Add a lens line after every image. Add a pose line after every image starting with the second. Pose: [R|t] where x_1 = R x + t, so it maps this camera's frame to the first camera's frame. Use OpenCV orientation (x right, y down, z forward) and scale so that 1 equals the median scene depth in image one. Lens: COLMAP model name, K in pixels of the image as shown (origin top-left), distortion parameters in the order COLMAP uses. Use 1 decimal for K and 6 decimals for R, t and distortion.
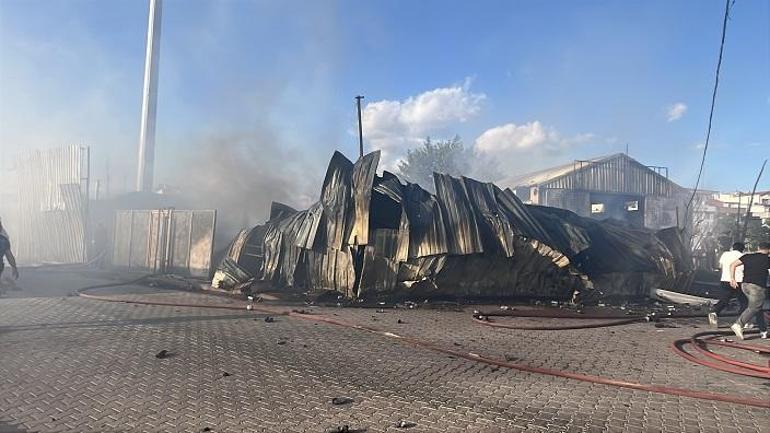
lens RADIAL K [[489.8, 0, 385.0], [0, 489.8, 216.5], [0, 0, 1]] dist [-0.000904, 0.000015]
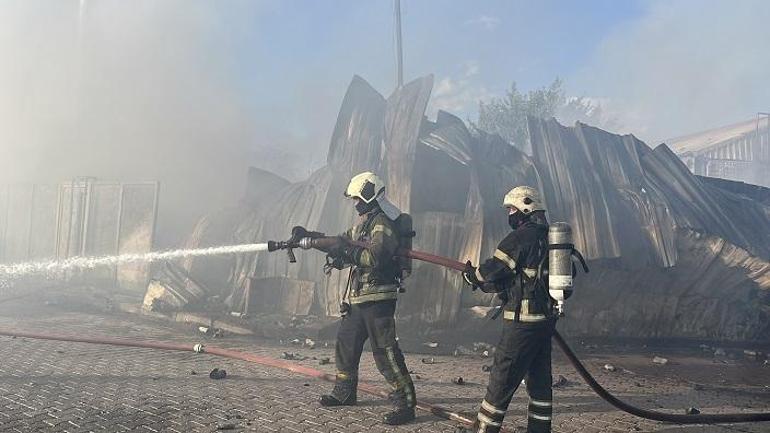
lens RADIAL K [[751.3, 0, 385.0], [0, 751.3, 216.5], [0, 0, 1]] dist [0.060550, -0.009305]
pose [[0.997145, 0.014589, -0.074082, 0.001323], [-0.013387, 0.999771, 0.016686, 0.014768], [0.074309, -0.015646, 0.997113, 0.124734]]
